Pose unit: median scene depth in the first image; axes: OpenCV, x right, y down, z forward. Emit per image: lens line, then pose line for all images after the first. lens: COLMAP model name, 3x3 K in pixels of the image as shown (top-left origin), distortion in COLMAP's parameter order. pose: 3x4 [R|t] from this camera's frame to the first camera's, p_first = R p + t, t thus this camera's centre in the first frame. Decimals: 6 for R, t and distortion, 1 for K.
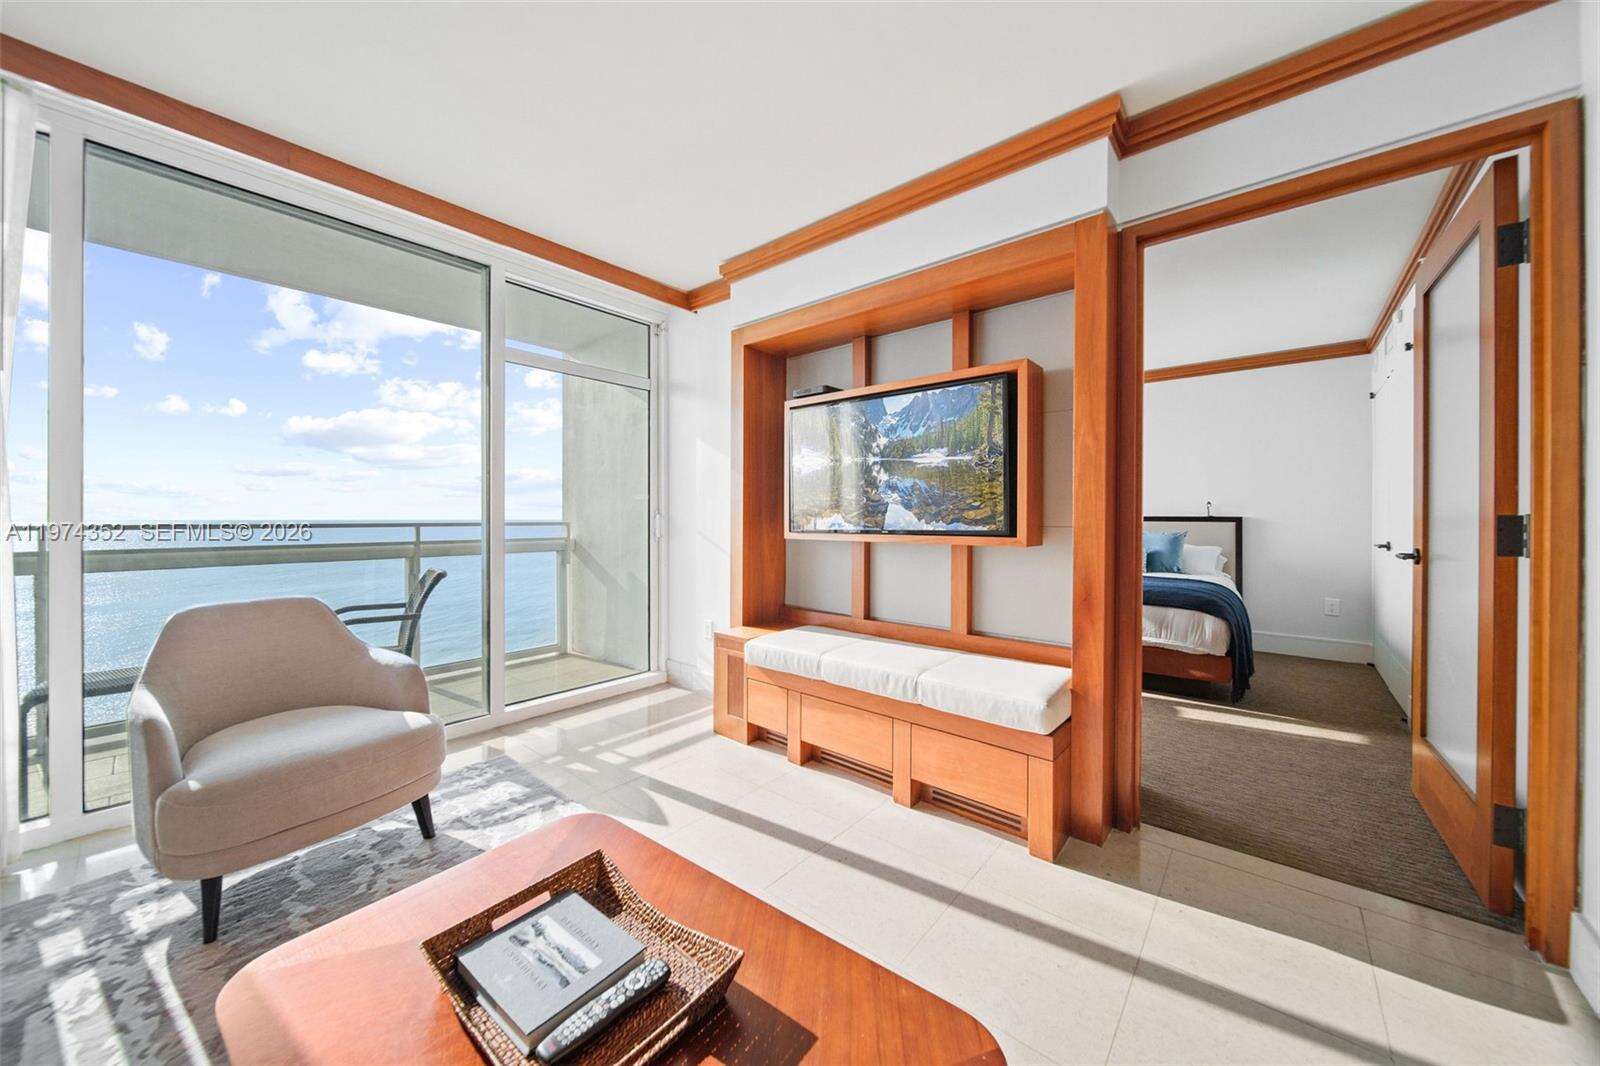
lens RADIAL K [[559.4, 0, 797.3], [0, 559.4, 520.0], [0, 0, 1]] dist [-0.001533, -0.000251]
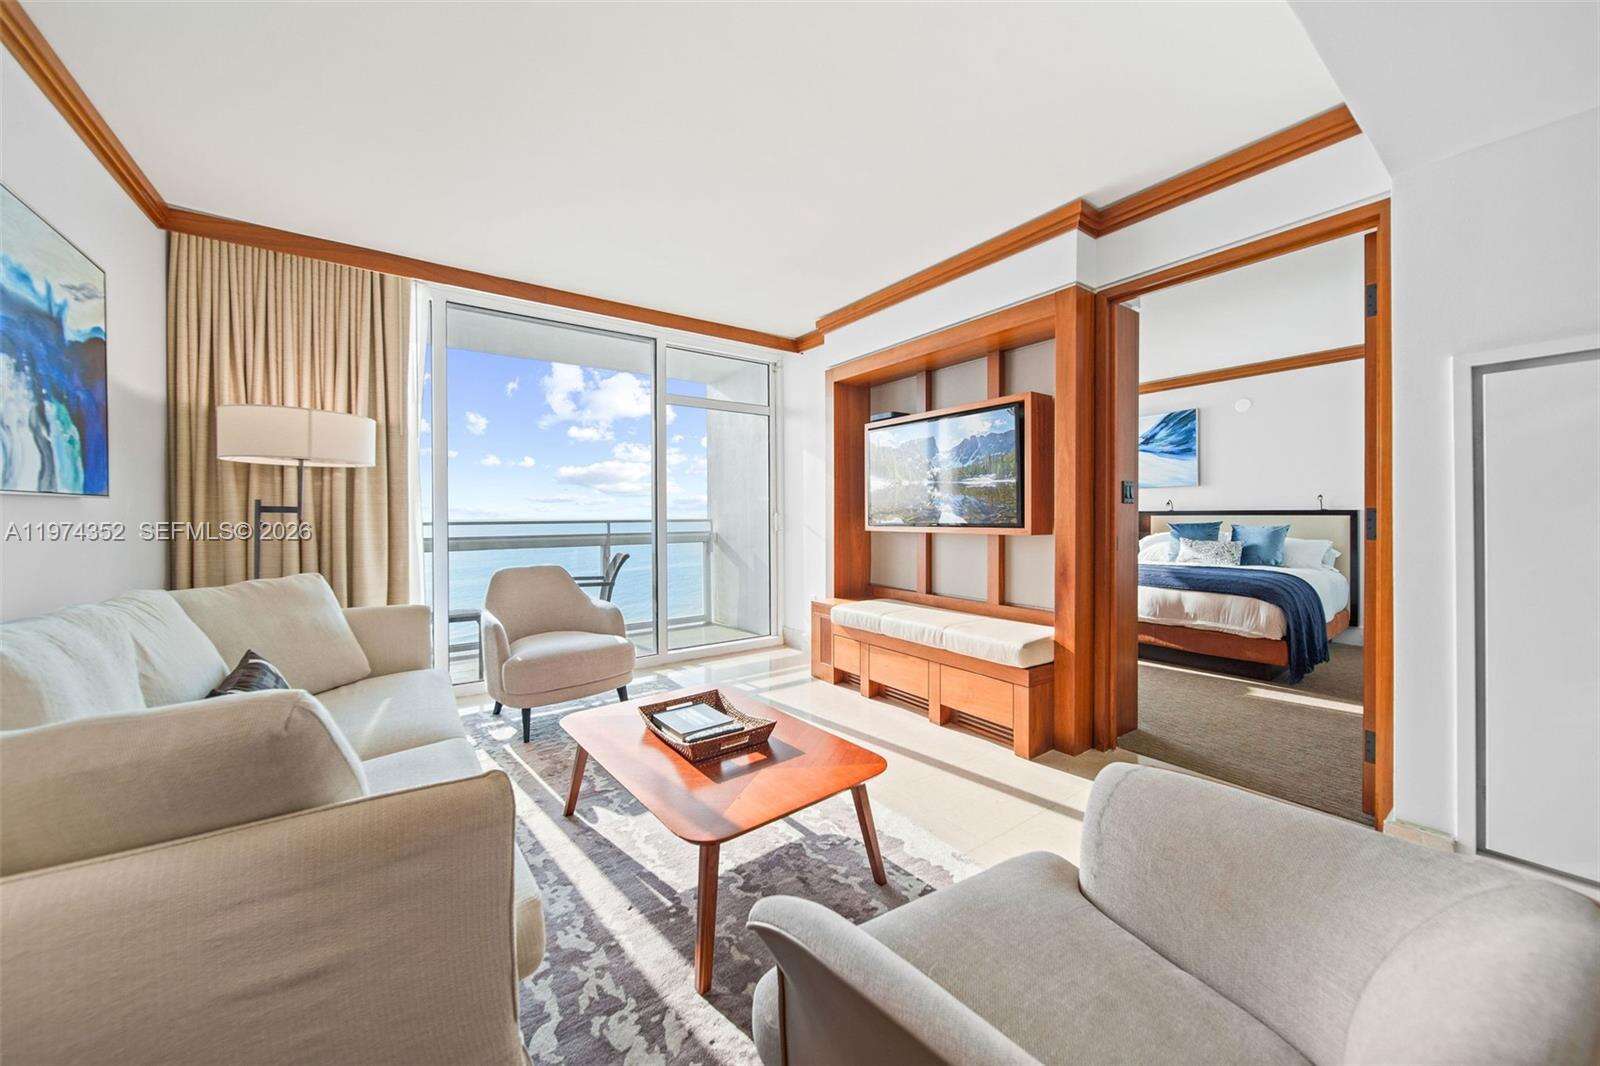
lens RADIAL K [[570.6, 0, 801.8], [0, 570.6, 517.9], [0, 0, 1]] dist [0.000304, -0.000015]
pose [[0.970550, -0.006298, -0.240817, 0.166274], [0.006666, 0.999978, 0.000711, 0.002084], [0.240808, -0.002296, 0.970570, -0.340348]]
